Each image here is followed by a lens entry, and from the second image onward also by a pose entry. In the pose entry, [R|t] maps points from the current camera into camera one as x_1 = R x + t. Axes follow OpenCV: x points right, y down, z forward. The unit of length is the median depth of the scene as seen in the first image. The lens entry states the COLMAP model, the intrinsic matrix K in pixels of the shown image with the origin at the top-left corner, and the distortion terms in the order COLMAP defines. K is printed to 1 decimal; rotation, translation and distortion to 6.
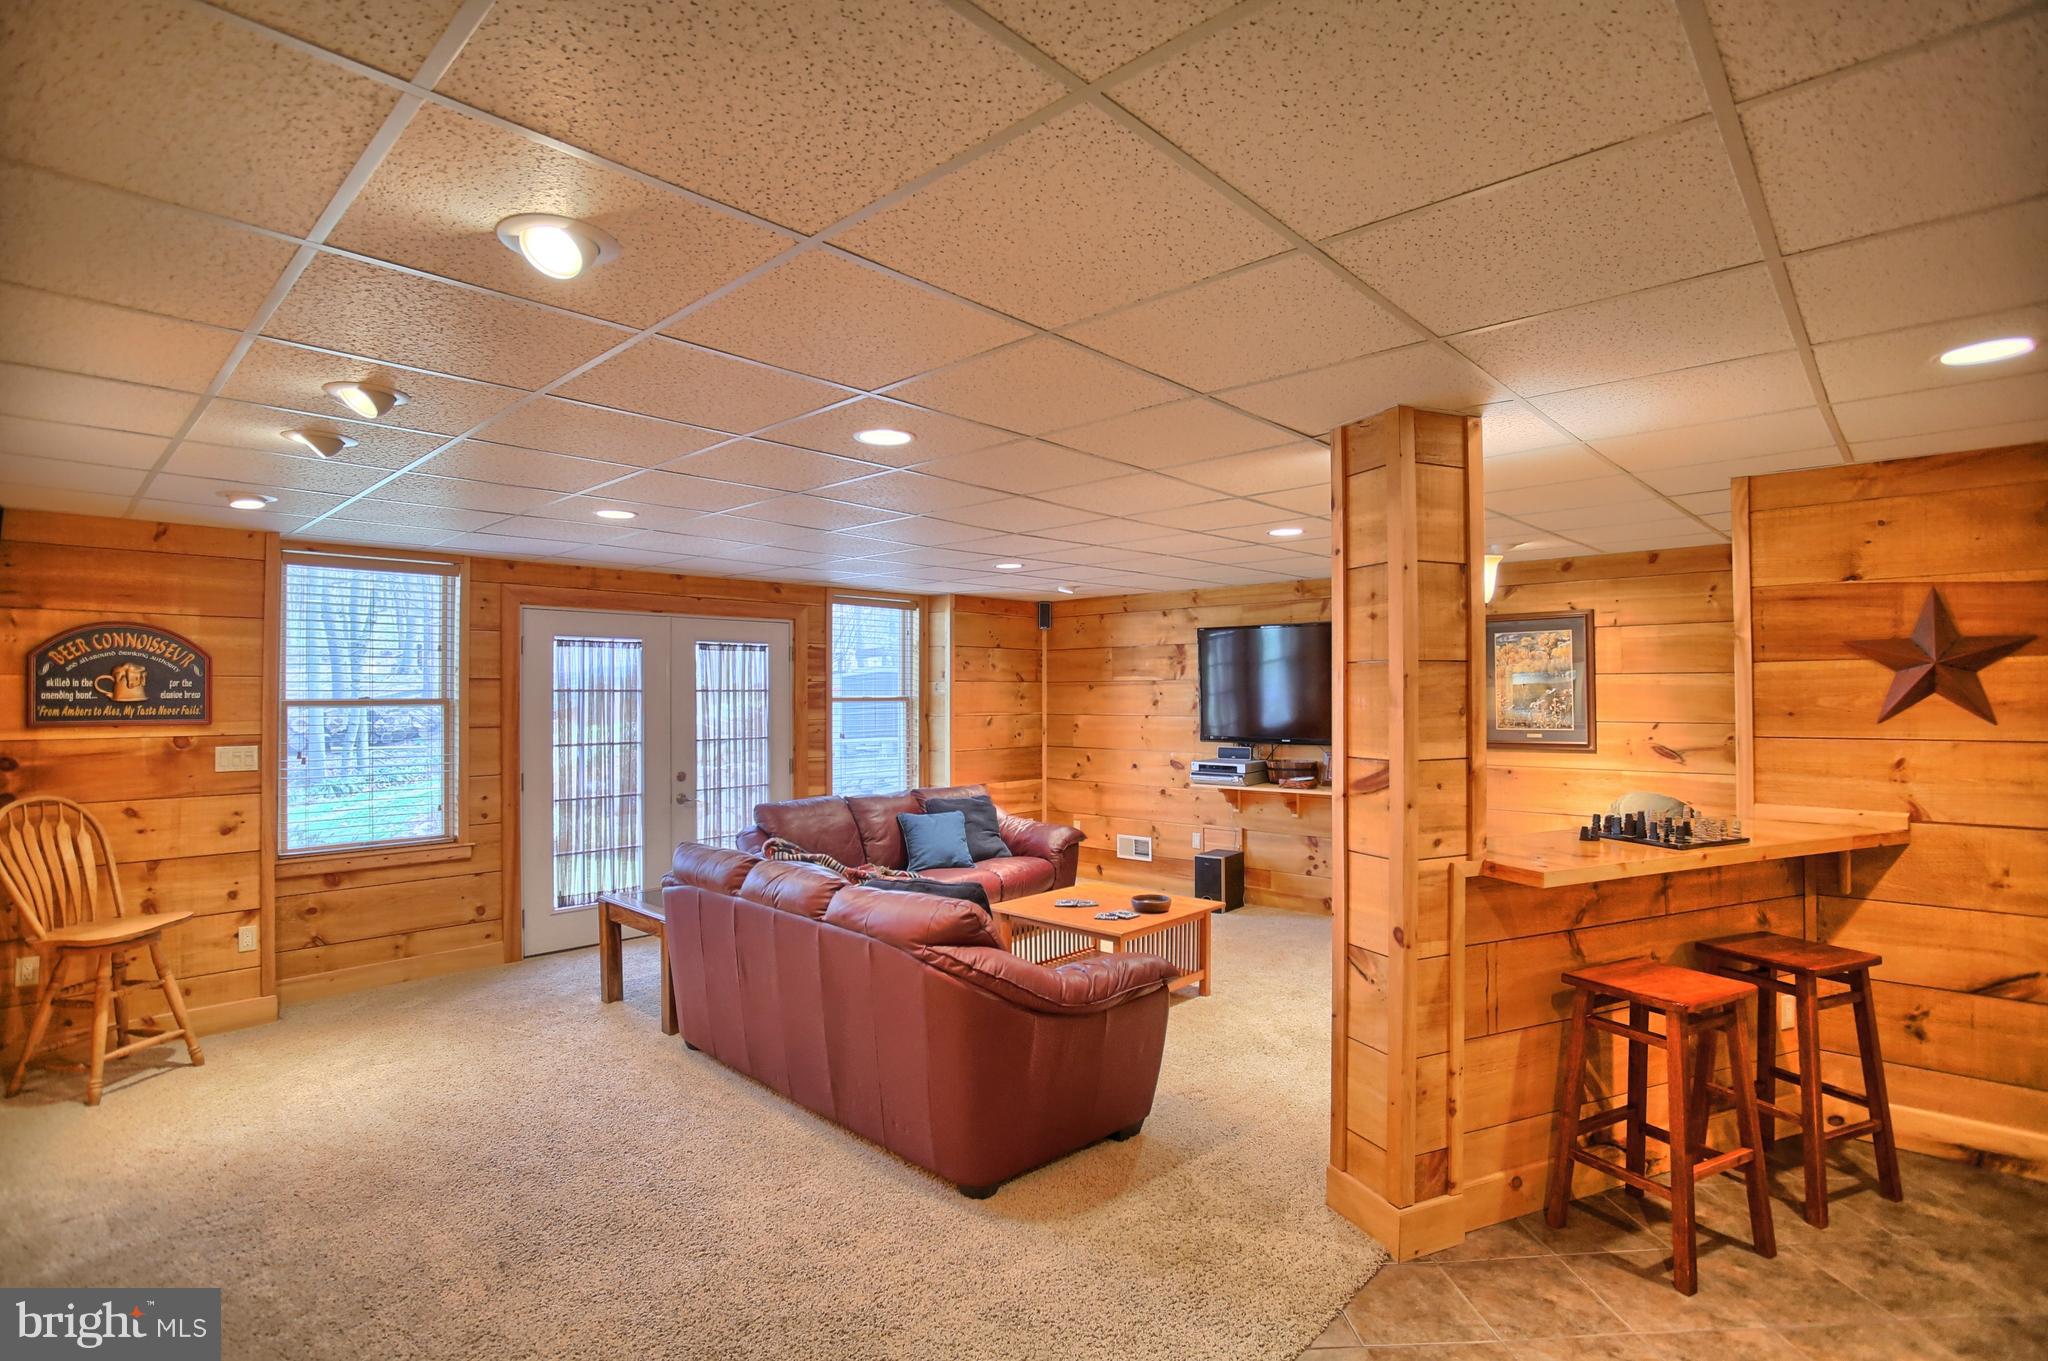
lens RADIAL K [[1000.4, 0, 1013.0], [0, 1000.4, 677.3], [0, 0, 1]] dist [-0.071141, 0.029665]
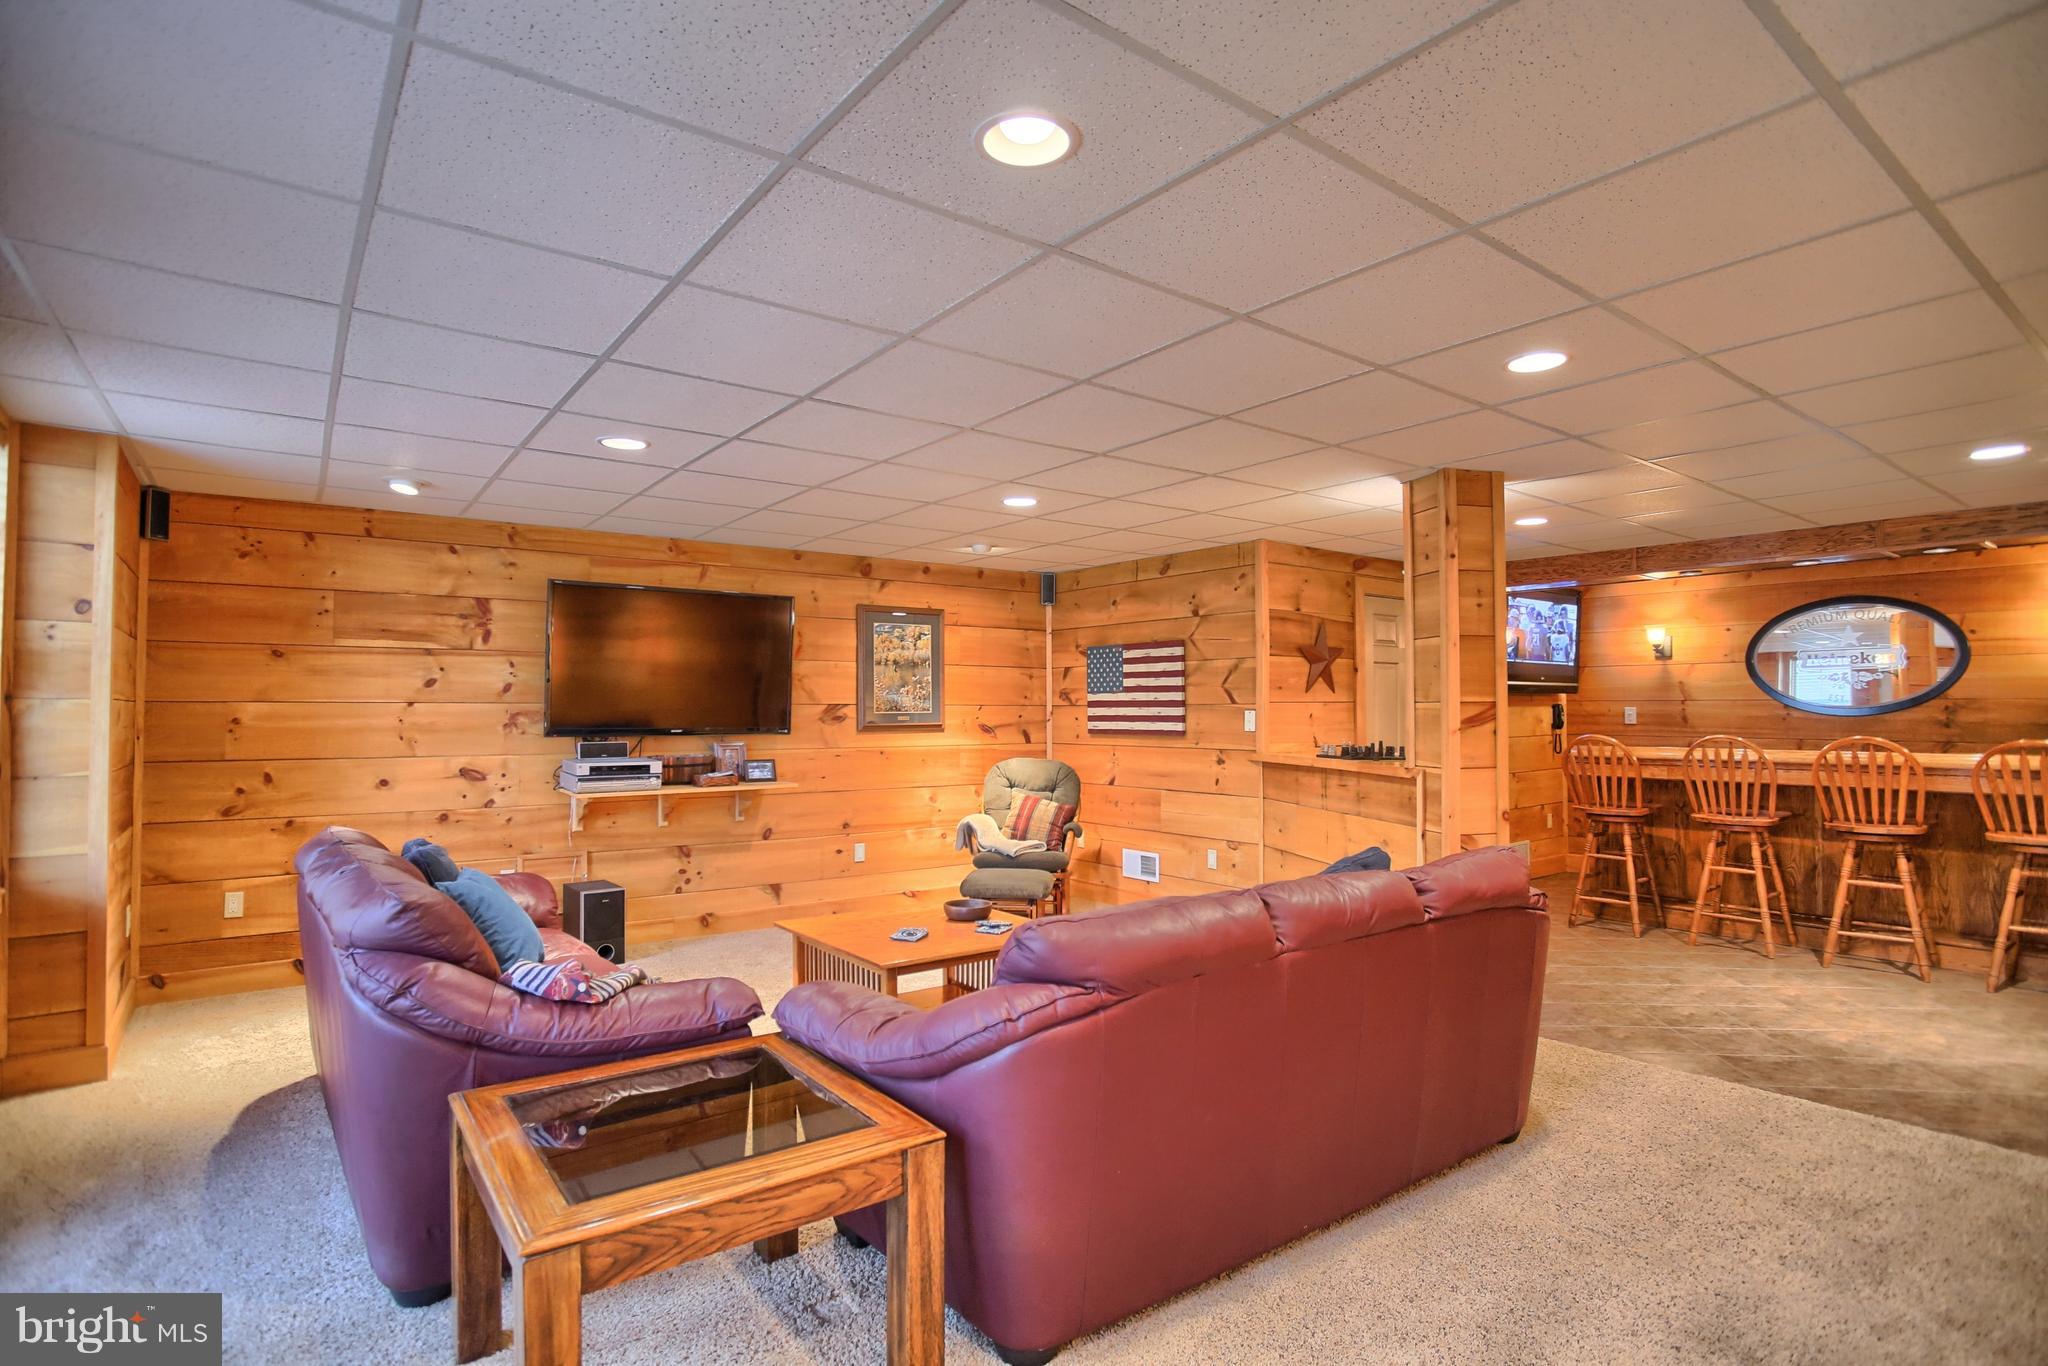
lens RADIAL K [[1000.4, 0, 1013.0], [0, 1000.4, 679.8], [0, 0, 1]] dist [-0.071141, 0.029665]
pose [[0.179937, 0.033980, 0.983091, -0.472326], [-0.015969, 0.999372, -0.031619, 0.042532], [-0.983548, -0.010010, 0.180367, 0.574854]]
